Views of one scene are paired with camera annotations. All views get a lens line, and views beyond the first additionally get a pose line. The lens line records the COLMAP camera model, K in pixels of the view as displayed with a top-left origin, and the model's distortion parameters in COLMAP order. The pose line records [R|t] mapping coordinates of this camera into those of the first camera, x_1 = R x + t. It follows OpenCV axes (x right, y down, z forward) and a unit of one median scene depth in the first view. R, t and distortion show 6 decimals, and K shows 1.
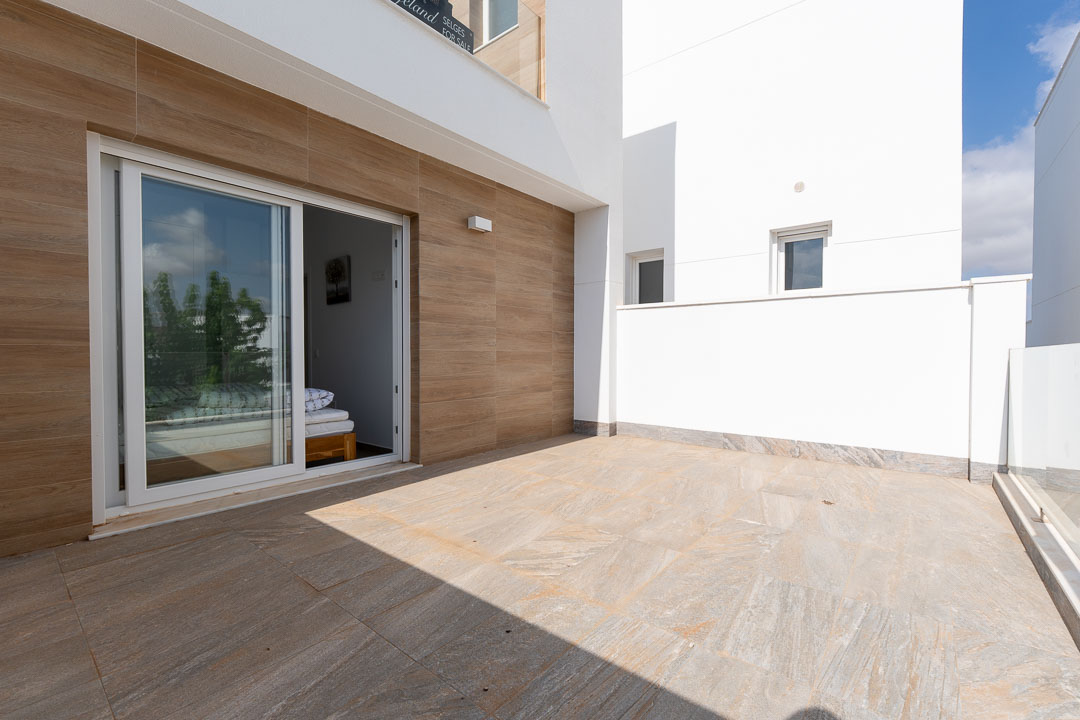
lens RADIAL K [[461.3, 0, 536.6], [0, 461.3, 361.6], [0, 0, 1]] dist [-0.002098, -0.000074]
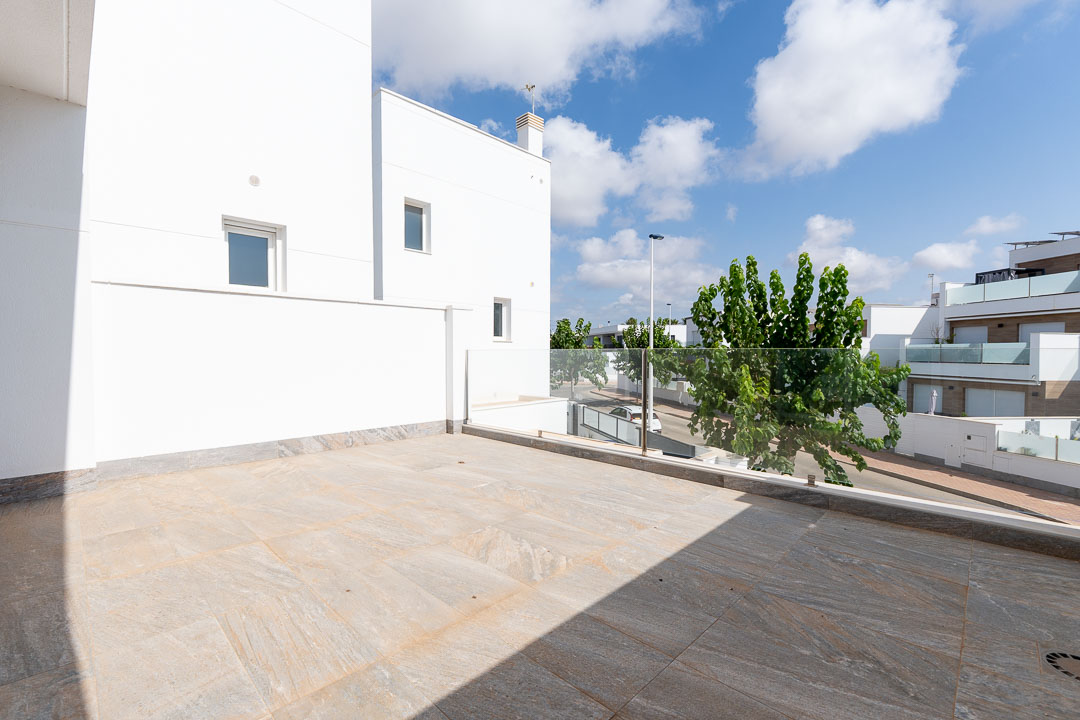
lens RADIAL K [[461.3, 0, 536.6], [0, 461.3, 361.6], [0, 0, 1]] dist [-0.002098, -0.000074]
pose [[0.098207, -0.022516, 0.994911, -0.823260], [0.015689, 0.999655, 0.021074, -0.021063], [-0.995042, 0.013540, 0.098526, 0.752628]]
